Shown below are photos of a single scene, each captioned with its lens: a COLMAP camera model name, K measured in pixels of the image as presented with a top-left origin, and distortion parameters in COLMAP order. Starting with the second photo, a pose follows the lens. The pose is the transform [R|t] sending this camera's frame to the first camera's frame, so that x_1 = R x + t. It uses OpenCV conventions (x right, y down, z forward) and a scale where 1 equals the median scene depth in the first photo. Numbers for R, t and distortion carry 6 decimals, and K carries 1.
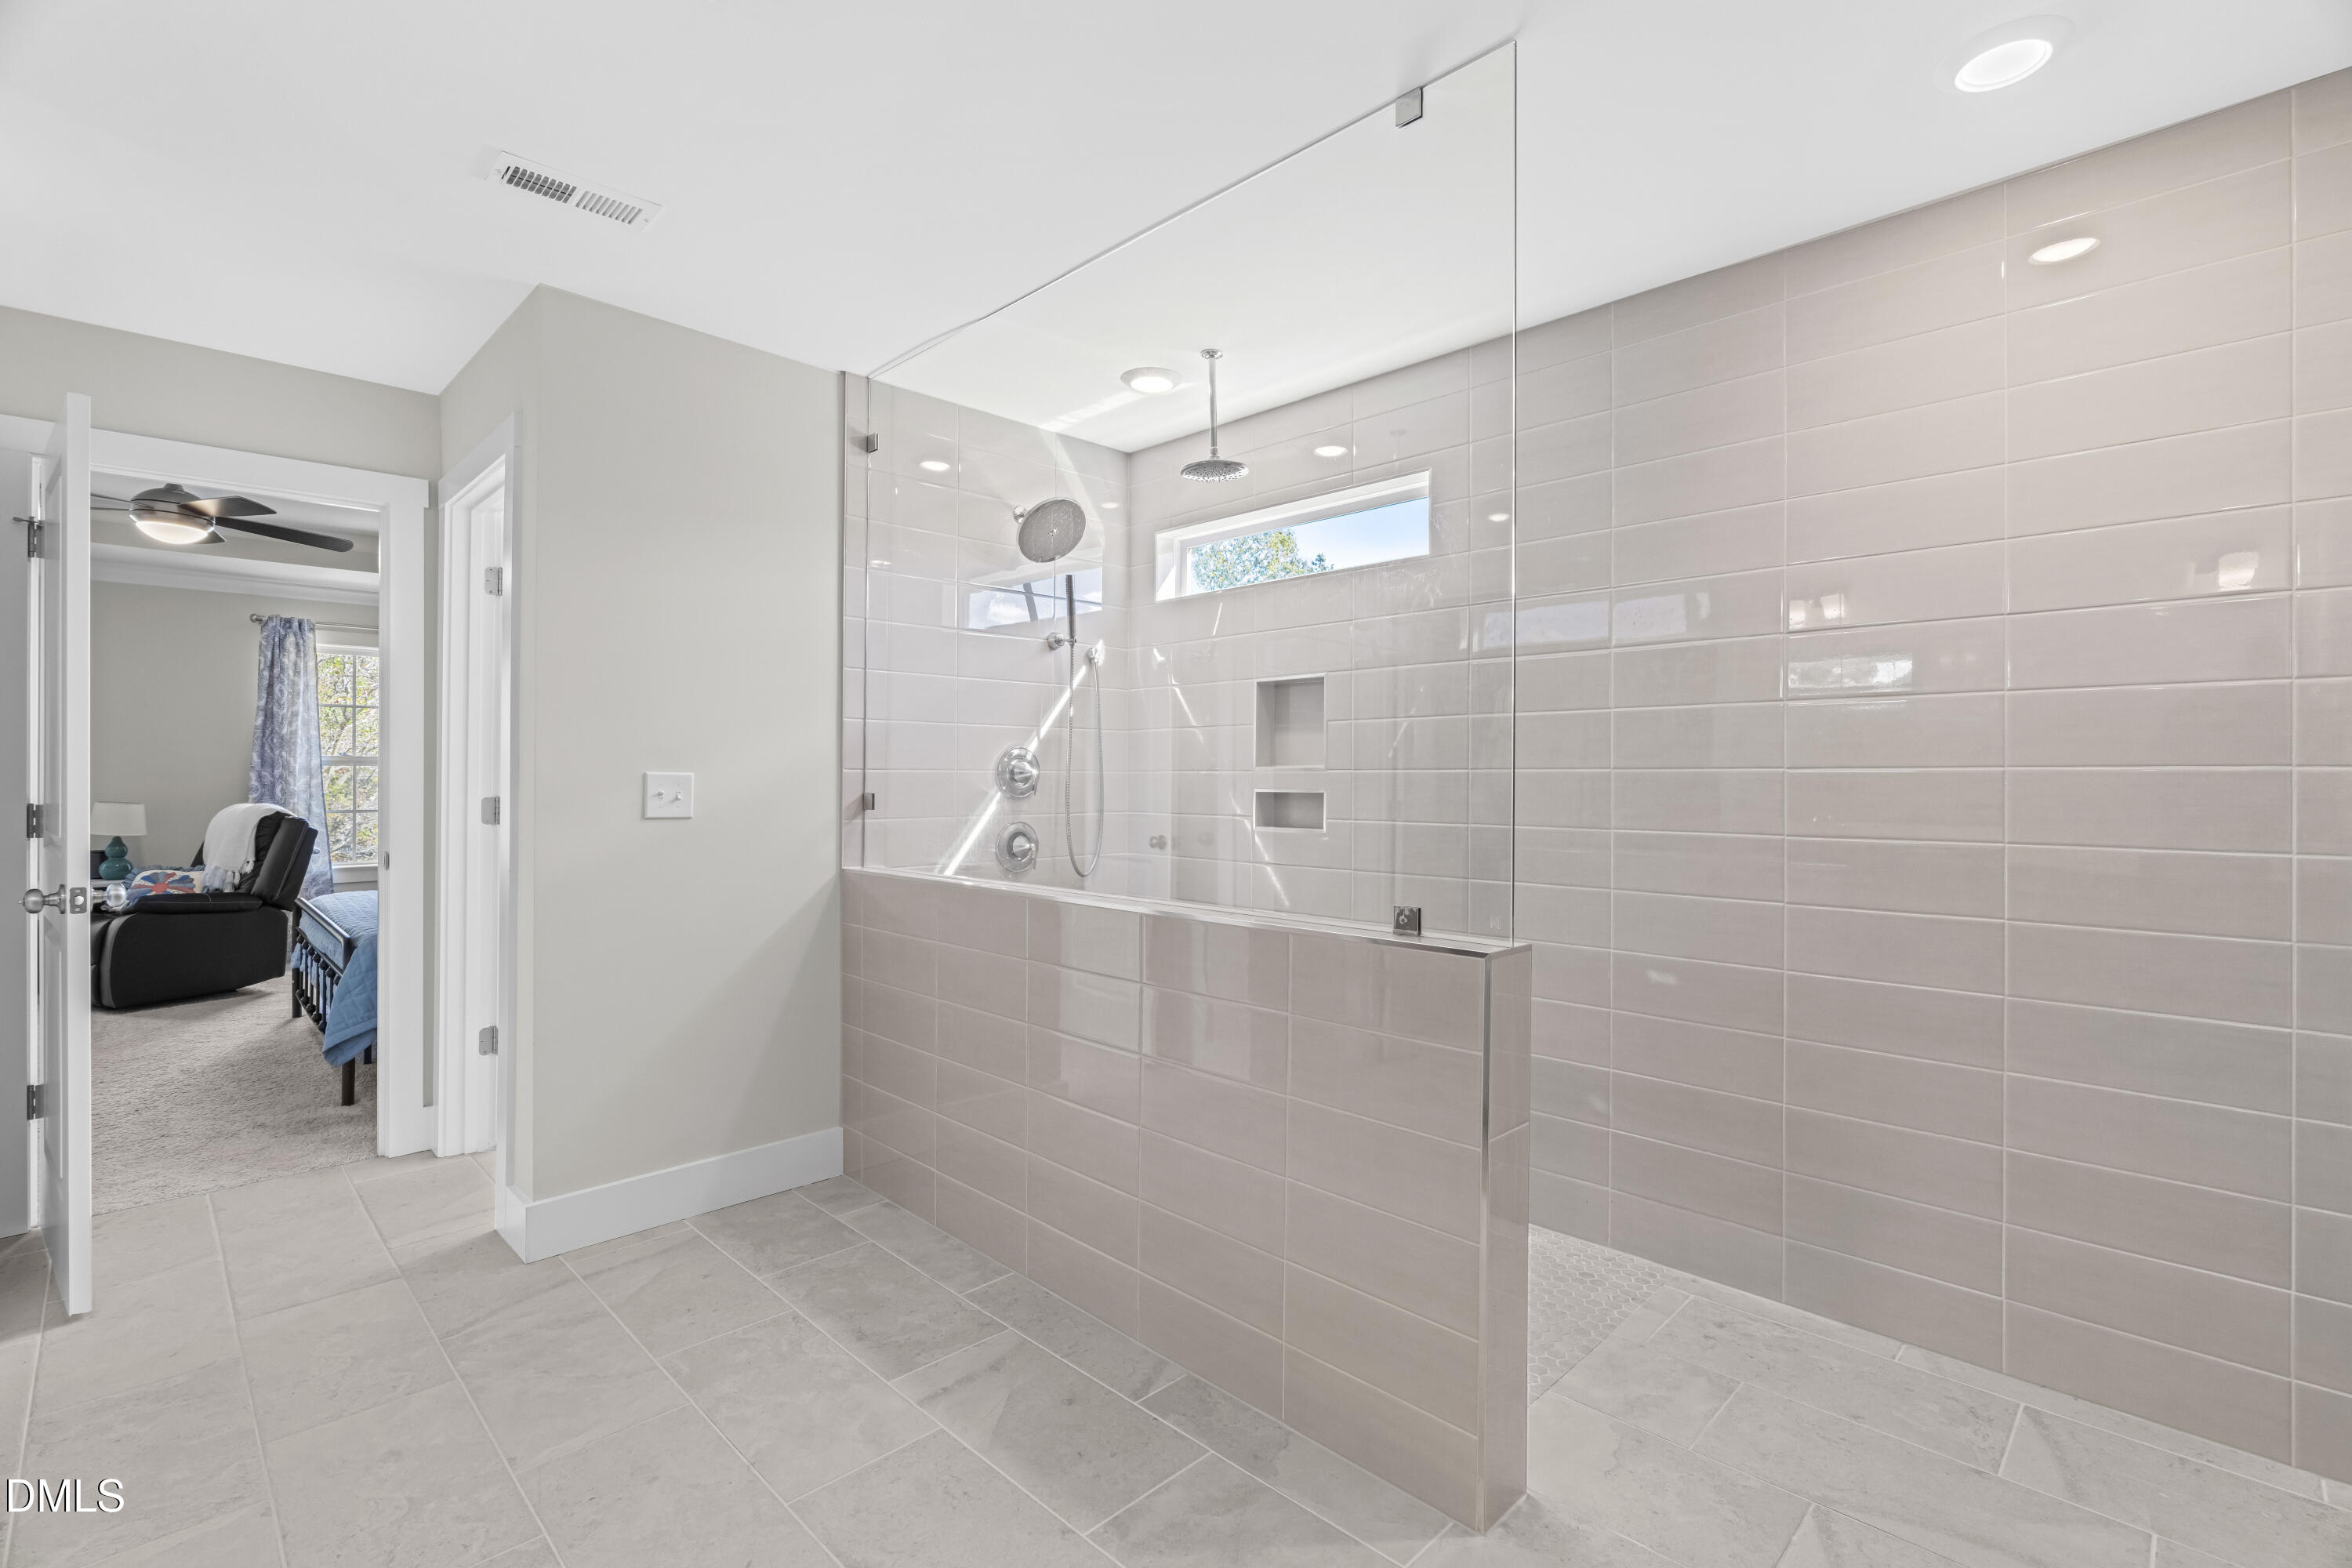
lens RADIAL K [[1063.4, 0, 1171.4], [0, 1063.4, 782.5], [0, 0, 1]] dist [-0.000697, -0.000020]
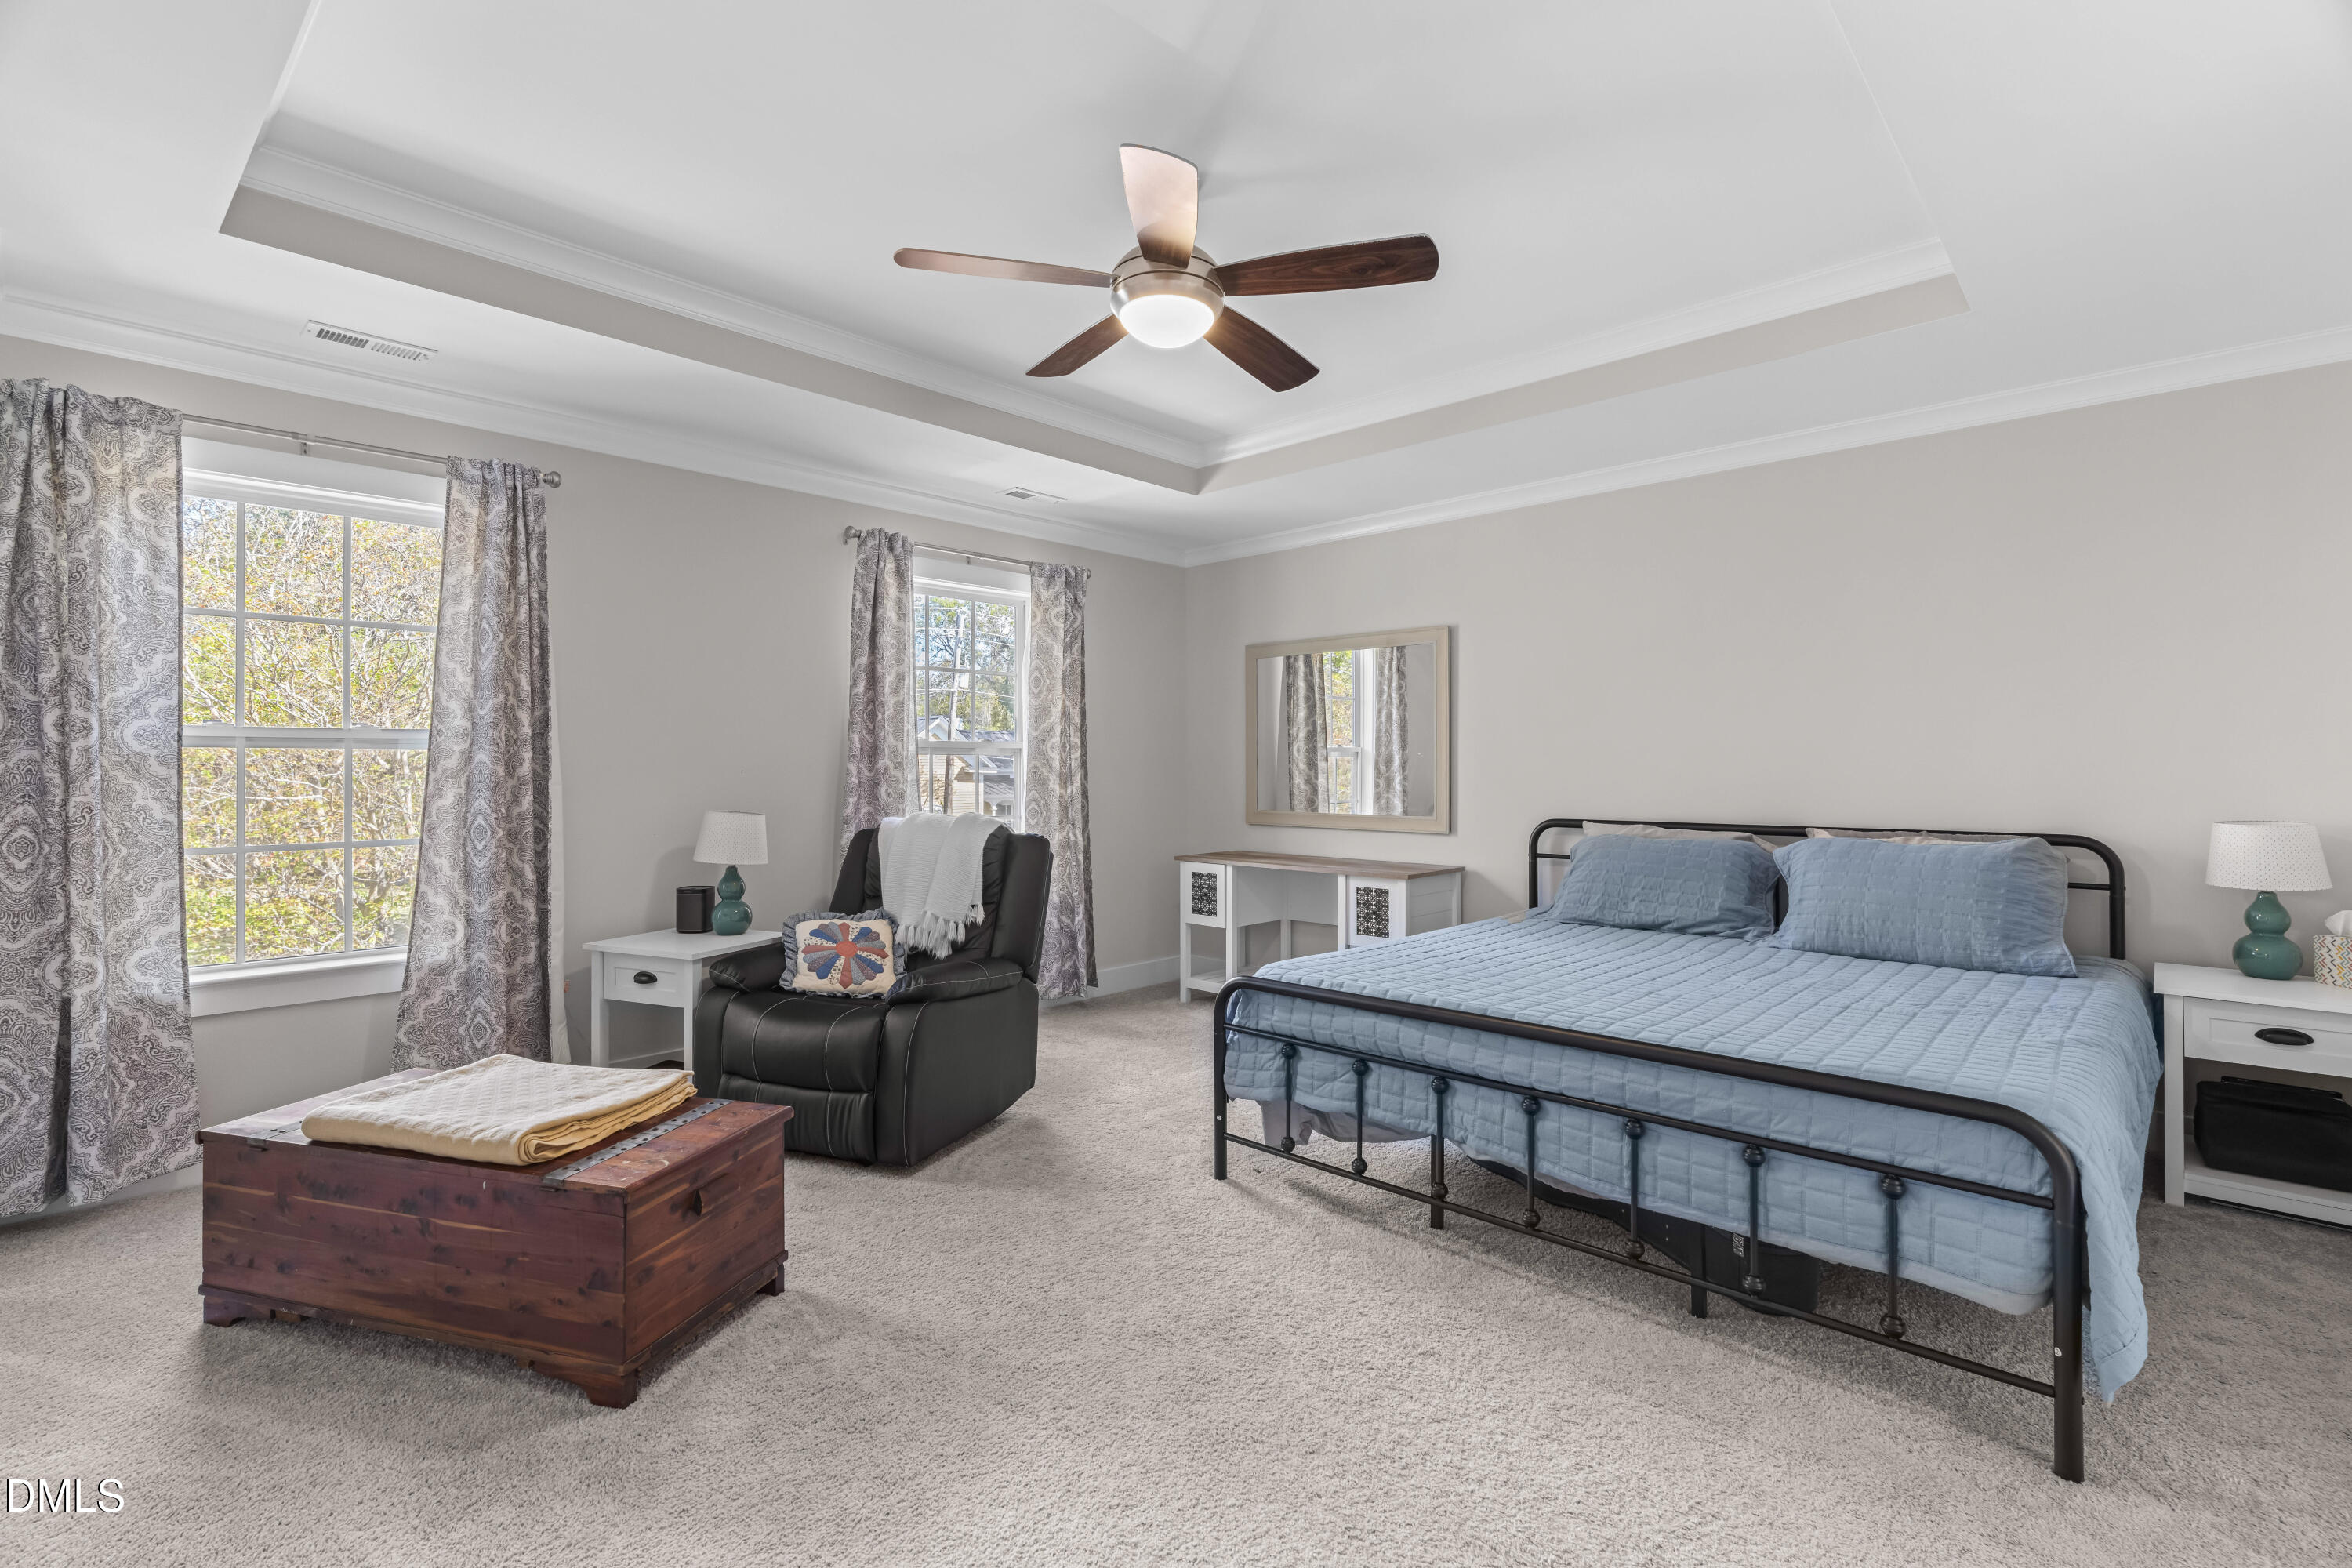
lens RADIAL K [[1063.4, 0, 1175.2], [0, 1063.4, 769.2], [0, 0, 1]] dist [-0.000697, -0.000020]
pose [[0.999210, -0.007818, 0.038955, -0.685816], [0.008054, 0.999950, -0.005913, -0.000831], [-0.038906, 0.006222, 0.999223, 0.326863]]
